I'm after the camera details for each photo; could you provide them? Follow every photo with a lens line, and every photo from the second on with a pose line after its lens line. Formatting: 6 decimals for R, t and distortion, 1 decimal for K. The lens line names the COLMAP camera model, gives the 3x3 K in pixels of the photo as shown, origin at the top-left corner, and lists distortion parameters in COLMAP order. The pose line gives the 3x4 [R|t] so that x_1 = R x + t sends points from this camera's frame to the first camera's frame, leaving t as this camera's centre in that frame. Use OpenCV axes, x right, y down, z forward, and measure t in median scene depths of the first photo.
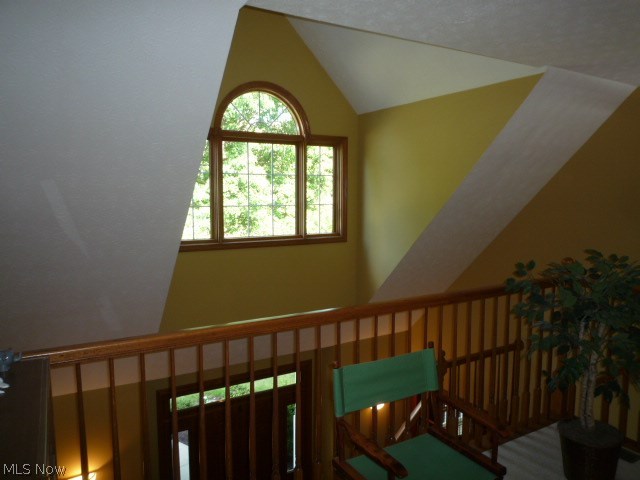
lens RADIAL K [[469.2, 0, 324.2], [0, 469.2, 237.9], [0, 0, 1]] dist [-0.000785, -0.052708]
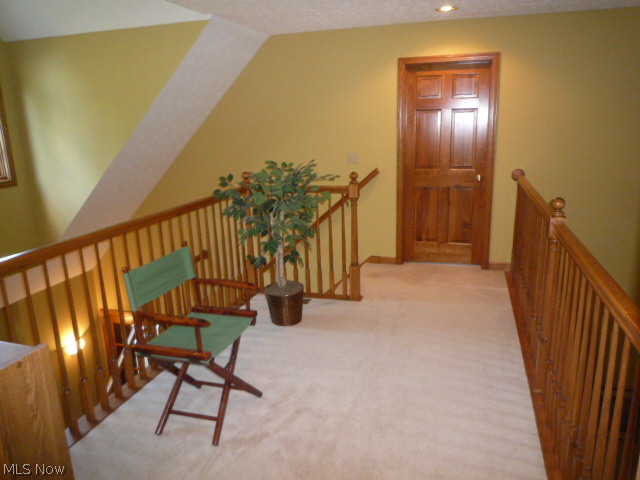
lens RADIAL K [[469.2, 0, 324.2], [0, 469.2, 237.9], [0, 0, 1]] dist [-0.000785, -0.052708]
pose [[0.726712, -0.188206, 0.660657, -0.266853], [0.097857, 0.980291, 0.171622, 0.024973], [-0.679936, -0.060070, 0.730807, -0.146067]]
